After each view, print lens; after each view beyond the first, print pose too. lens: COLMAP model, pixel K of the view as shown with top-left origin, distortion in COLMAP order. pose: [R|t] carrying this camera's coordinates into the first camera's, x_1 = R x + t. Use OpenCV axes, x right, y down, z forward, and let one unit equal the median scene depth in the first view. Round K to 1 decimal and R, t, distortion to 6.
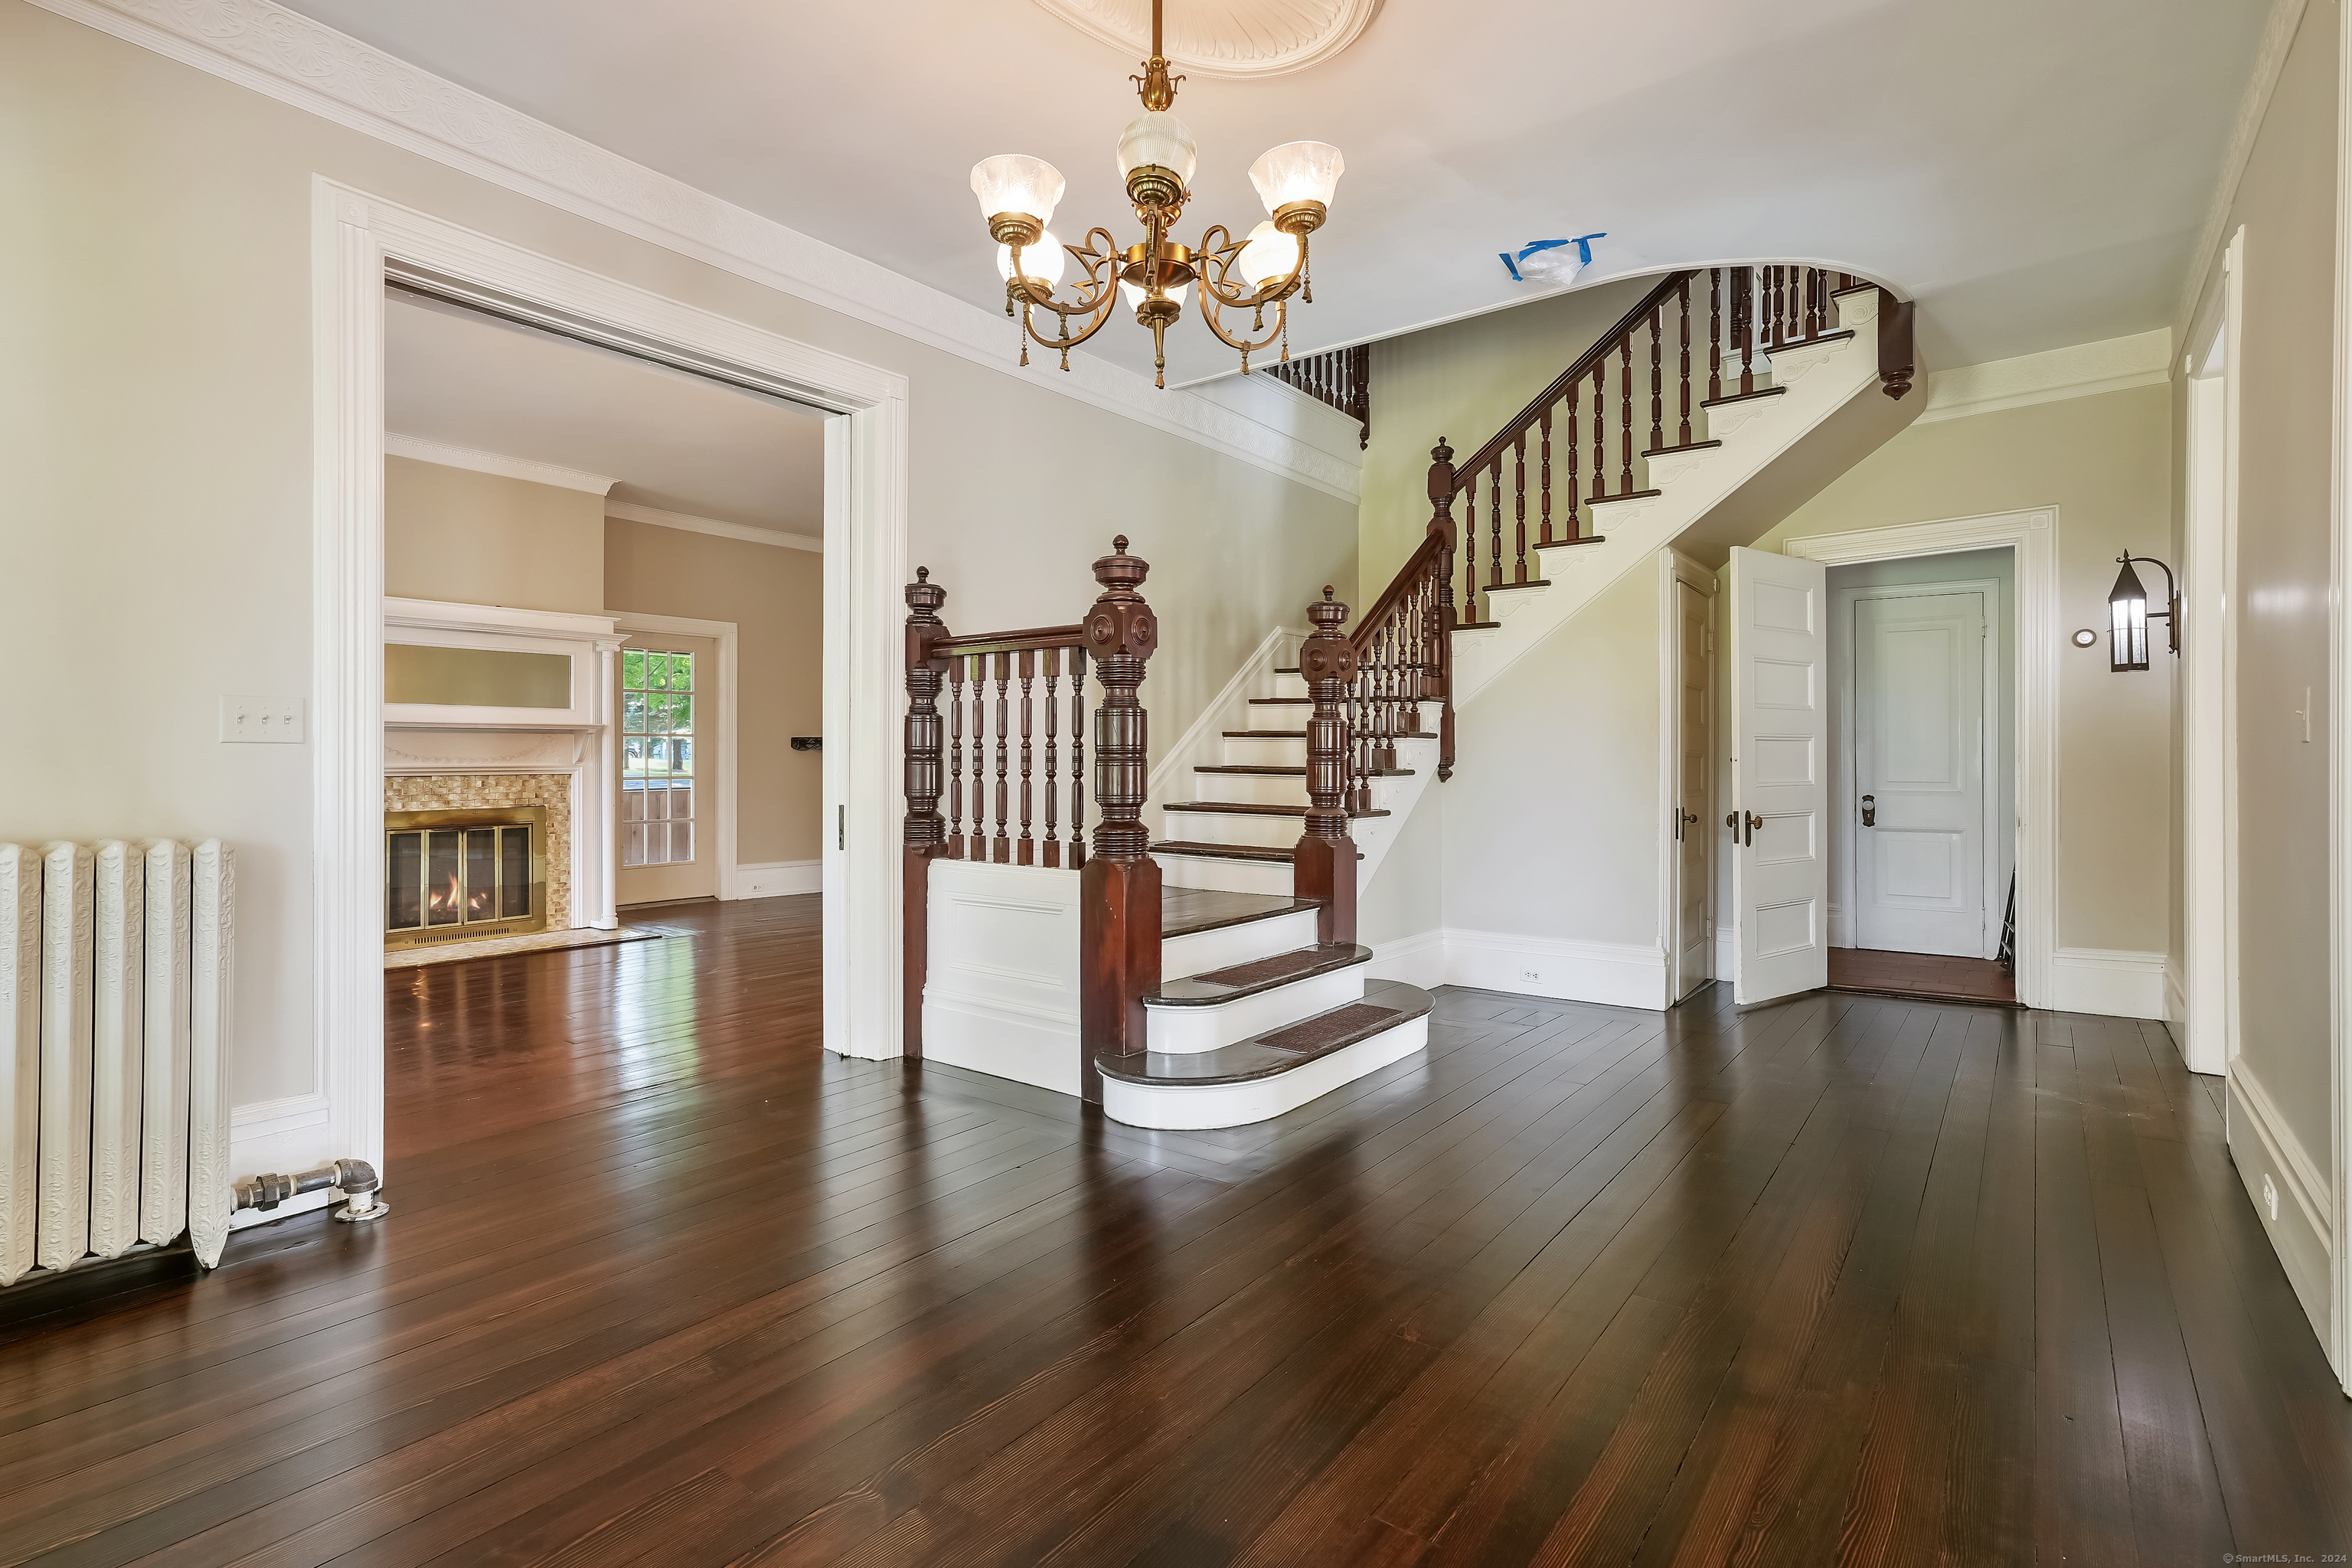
lens RADIAL K [[1131.2, 0, 1156.7], [0, 1131.2, 761.0], [0, 0, 1]] dist [-0.012596, 0.001740]
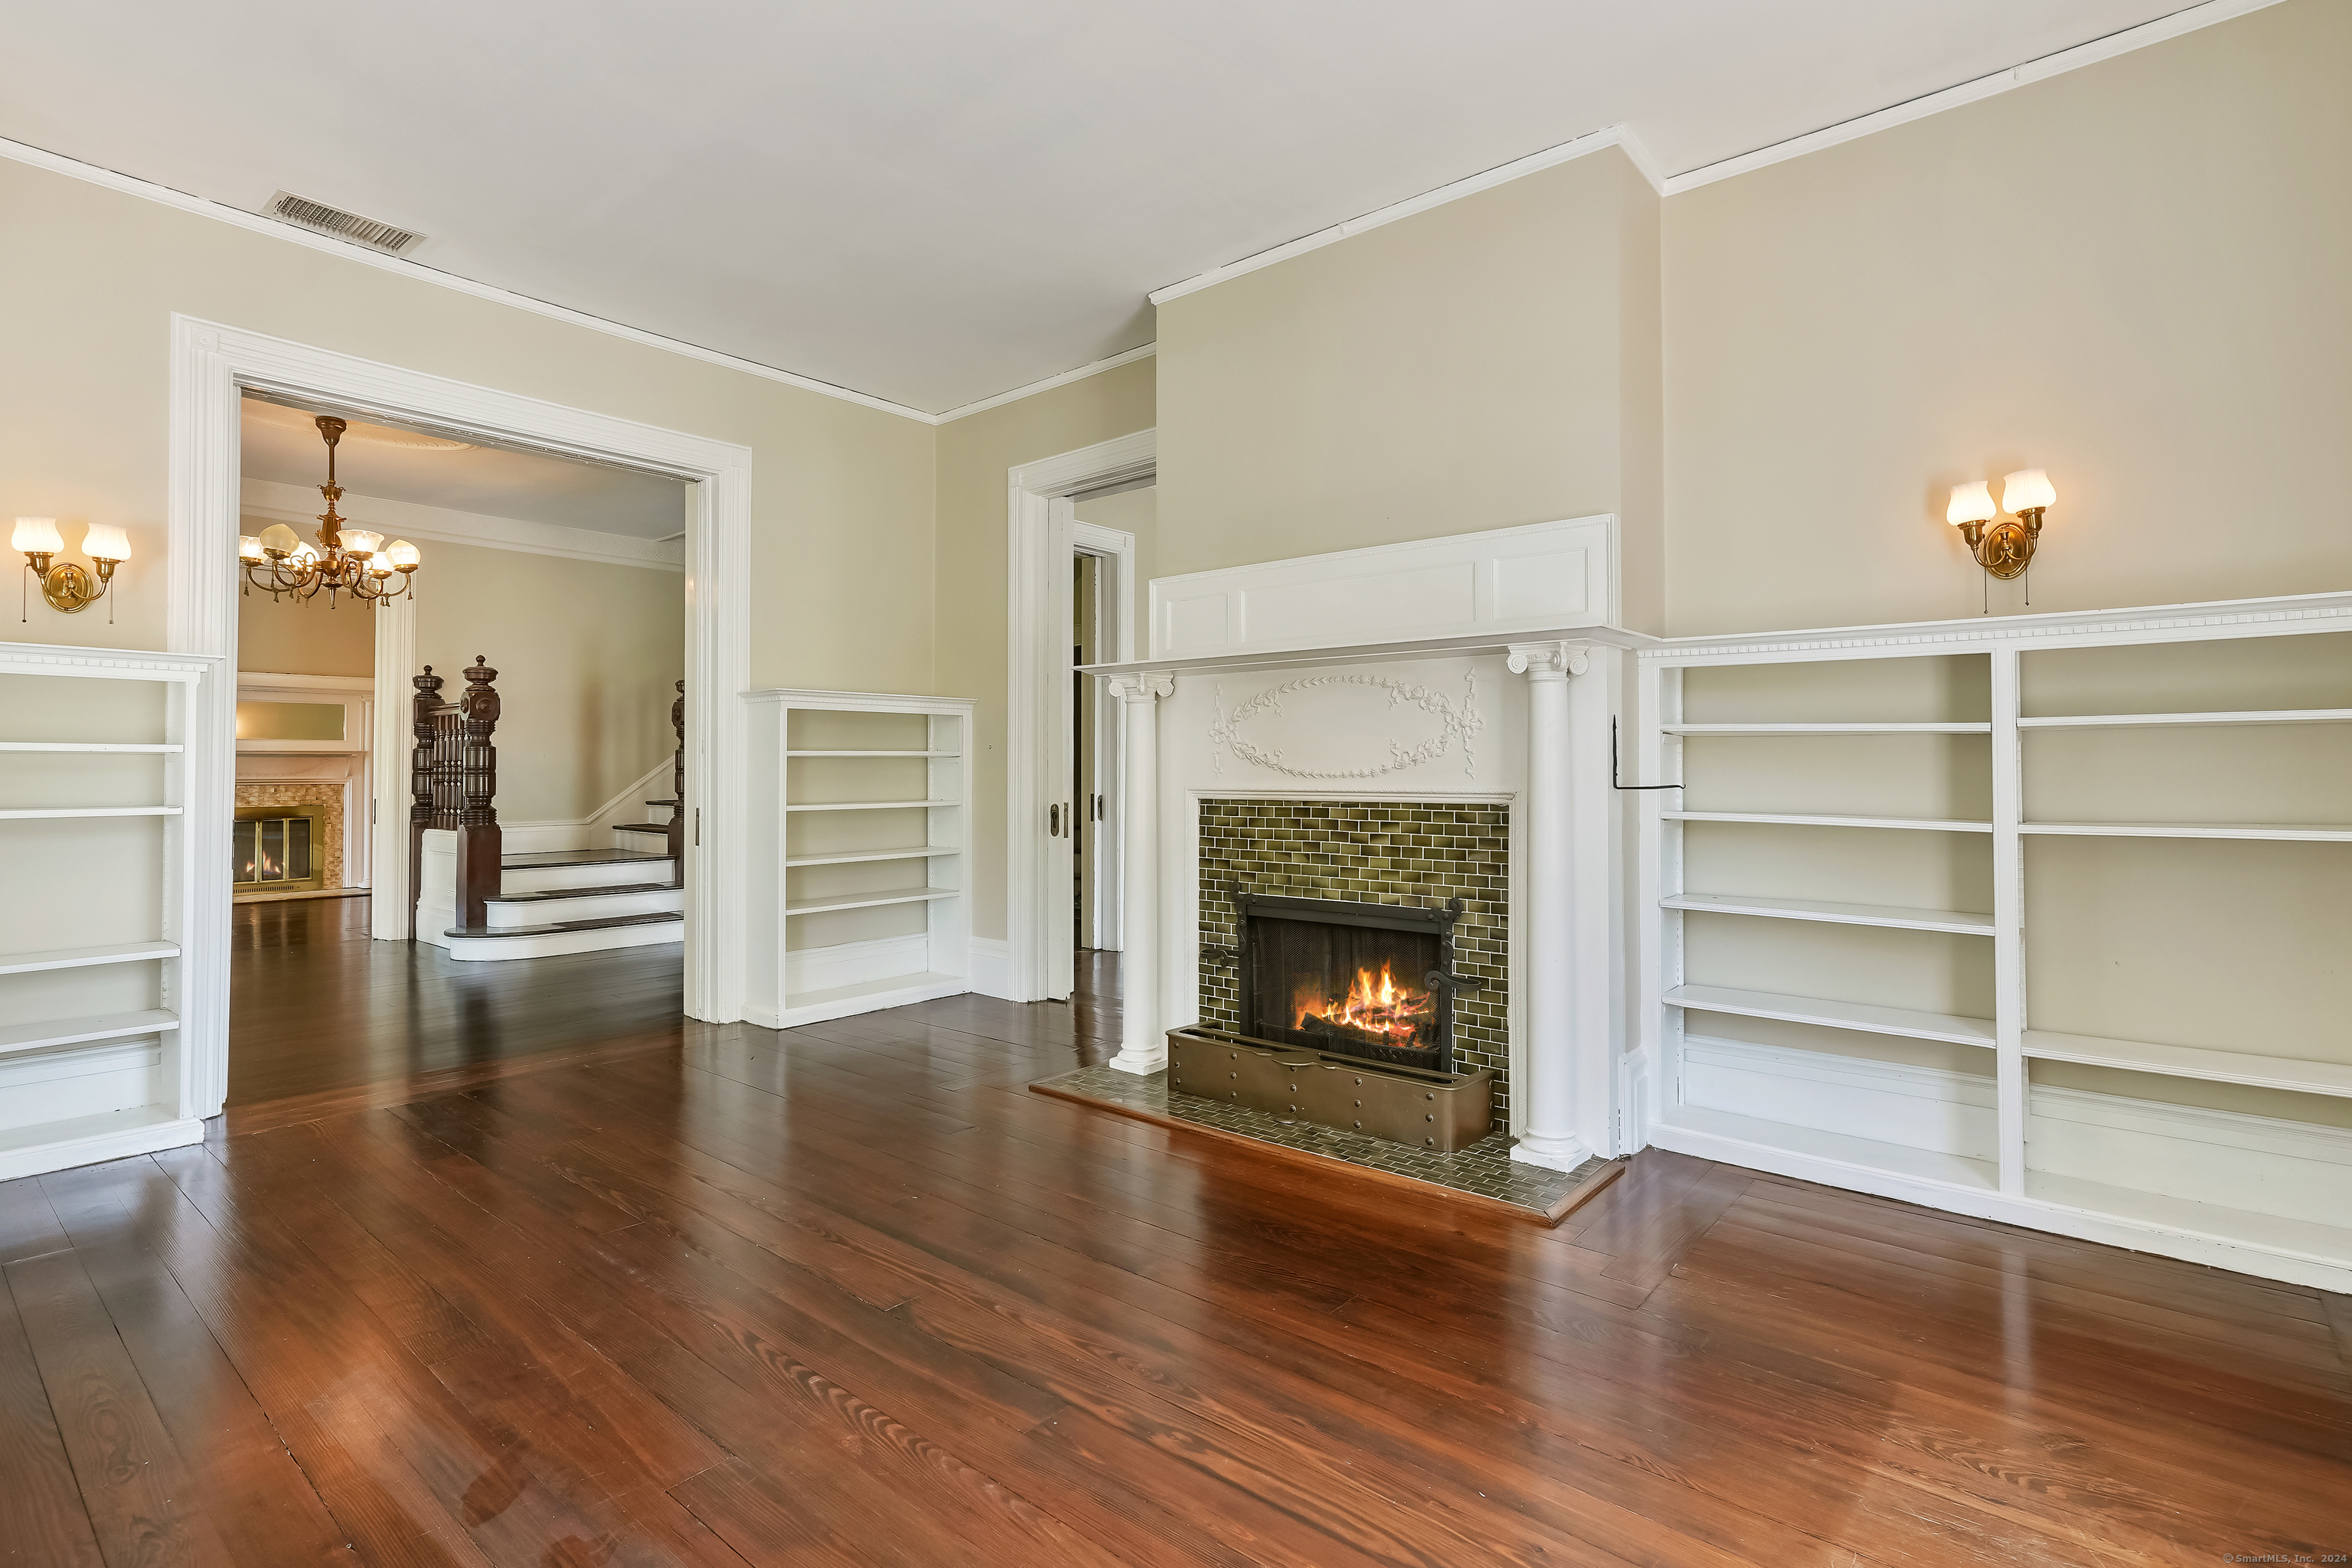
lens RADIAL K [[1131.2, 0, 1173.1], [0, 1131.2, 752.1], [0, 0, 1]] dist [-0.012596, 0.001740]
pose [[0.999180, -0.005622, -0.040087, 1.048346], [0.004893, 0.999821, -0.018269, 0.002936], [0.040182, 0.018057, 0.999029, -0.732046]]
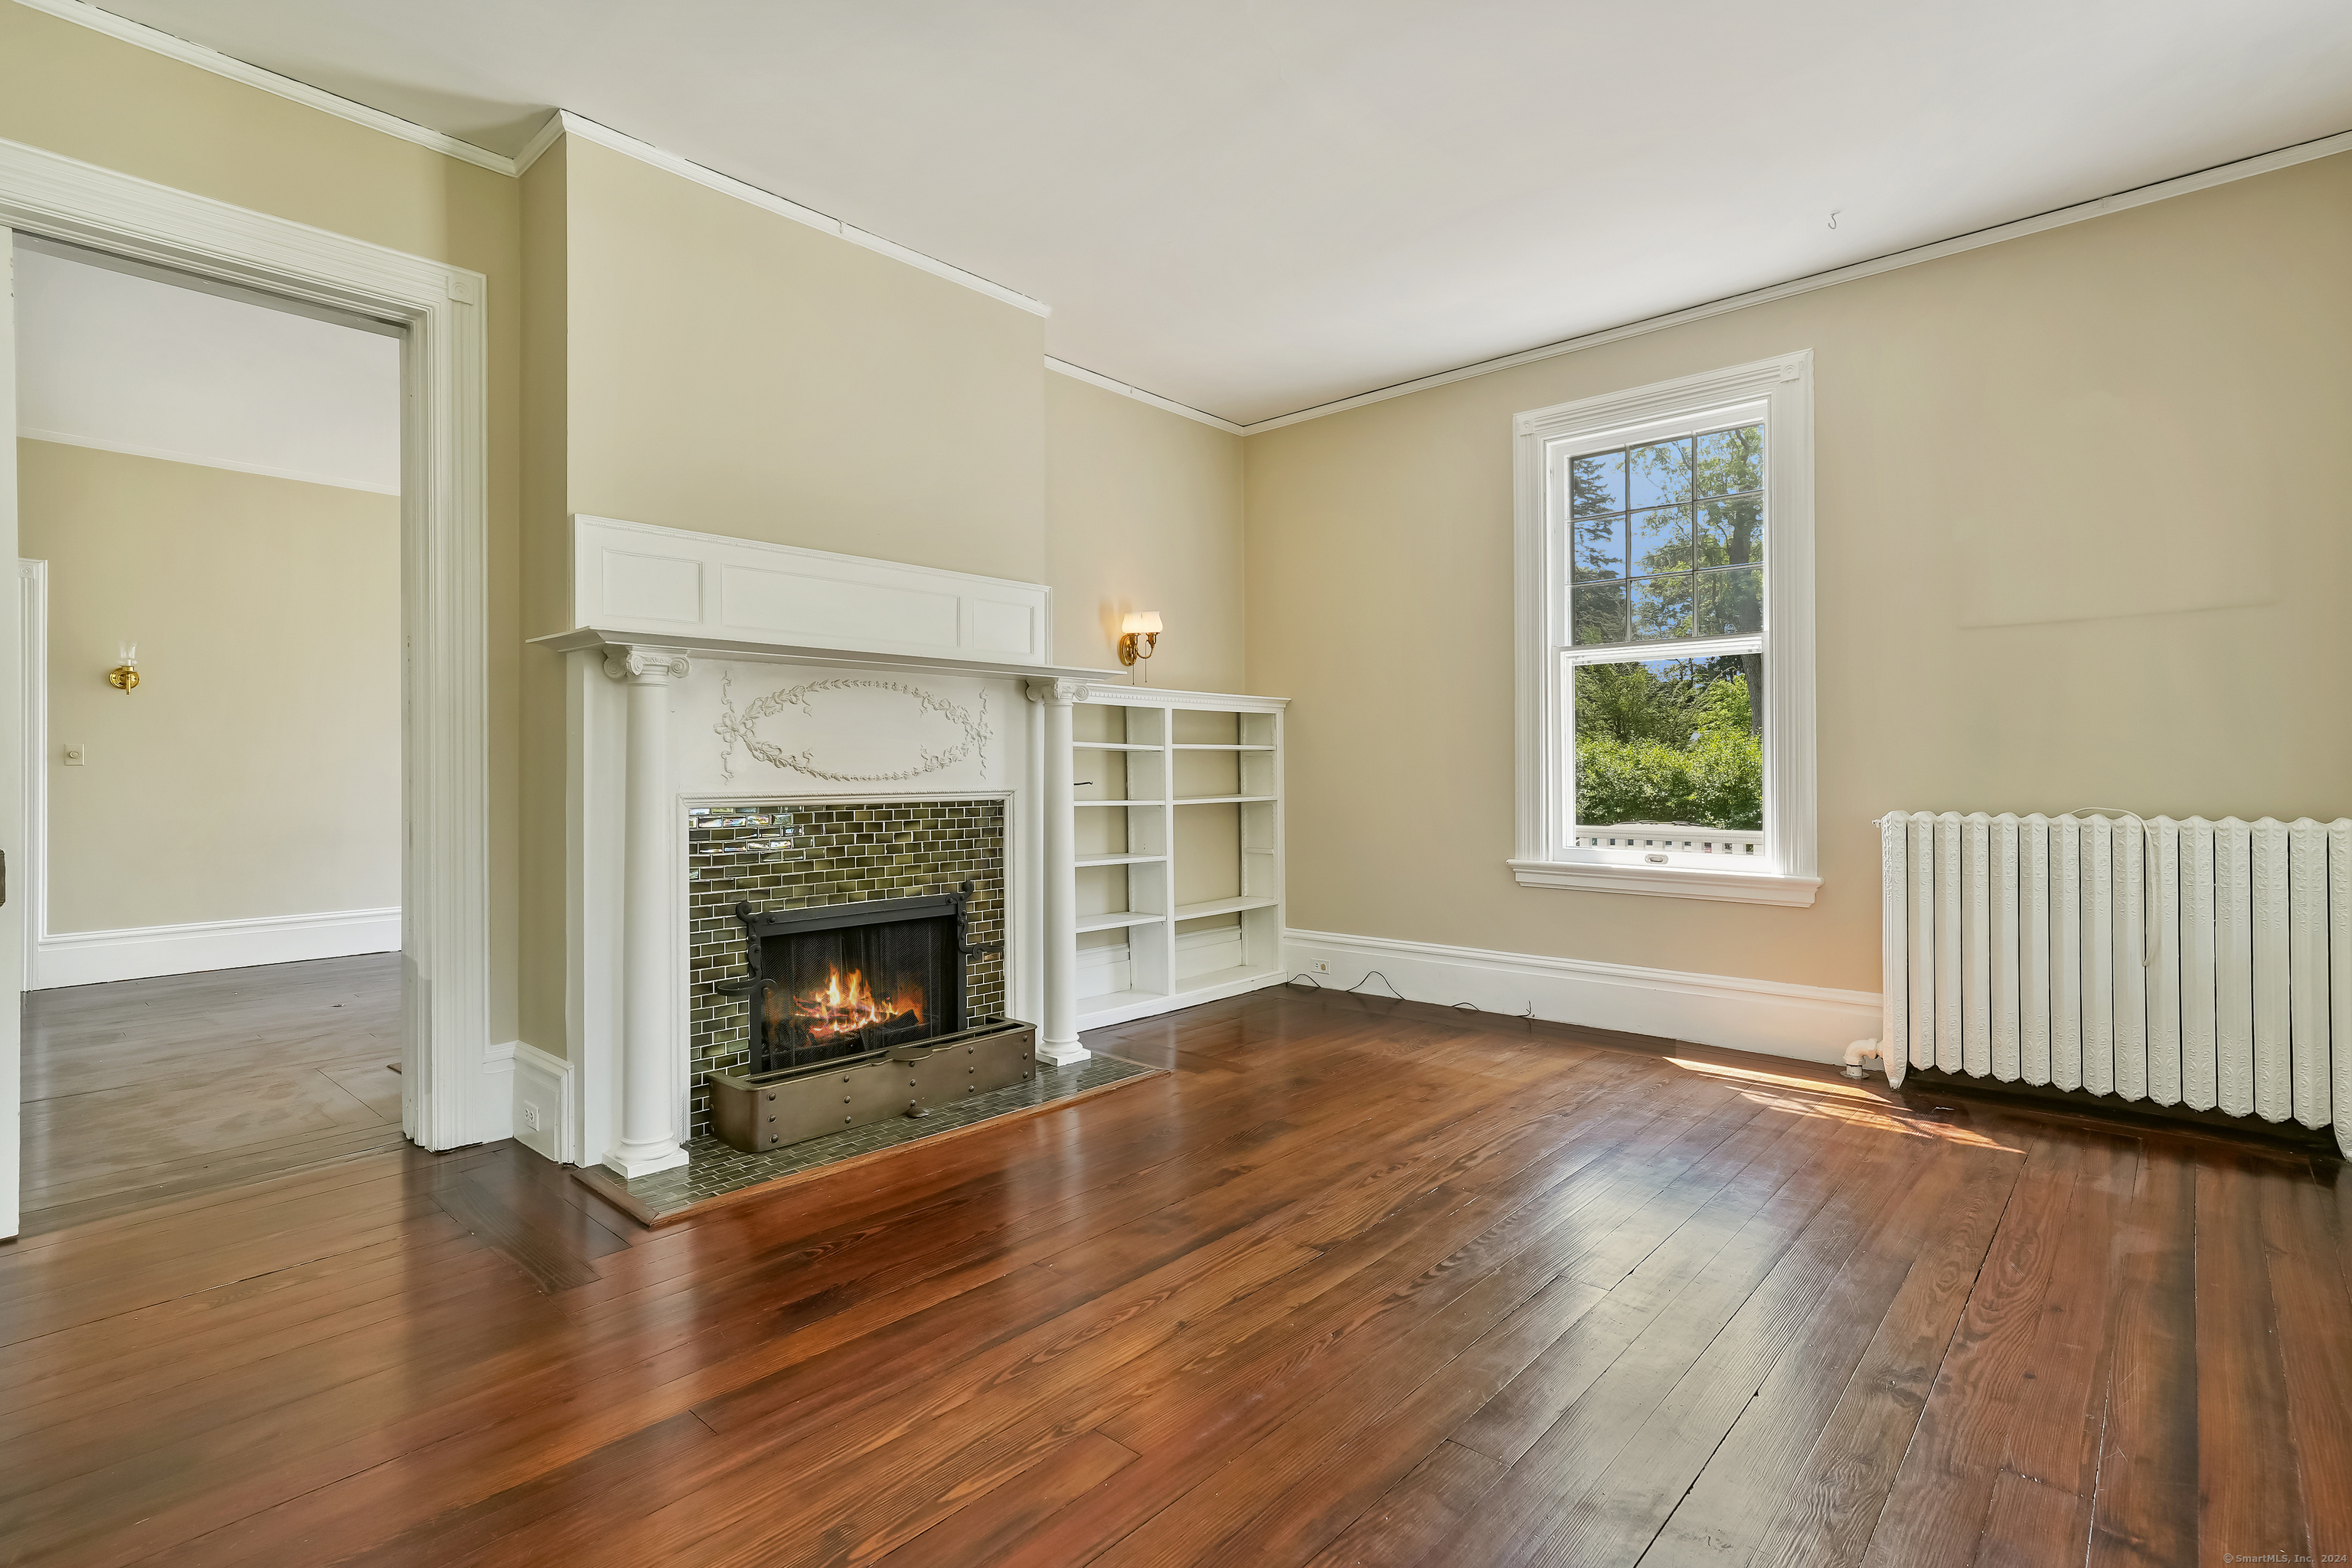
lens RADIAL K [[1131.2, 0, 1153.3], [0, 1131.2, 780.9], [0, 0, 1]] dist [-0.012596, 0.001740]
pose [[0.085888, -0.010238, 0.996252, -2.386154], [0.011997, 0.999885, 0.009241, 0.000303], [-0.996233, 0.011159, 0.086001, 1.849912]]
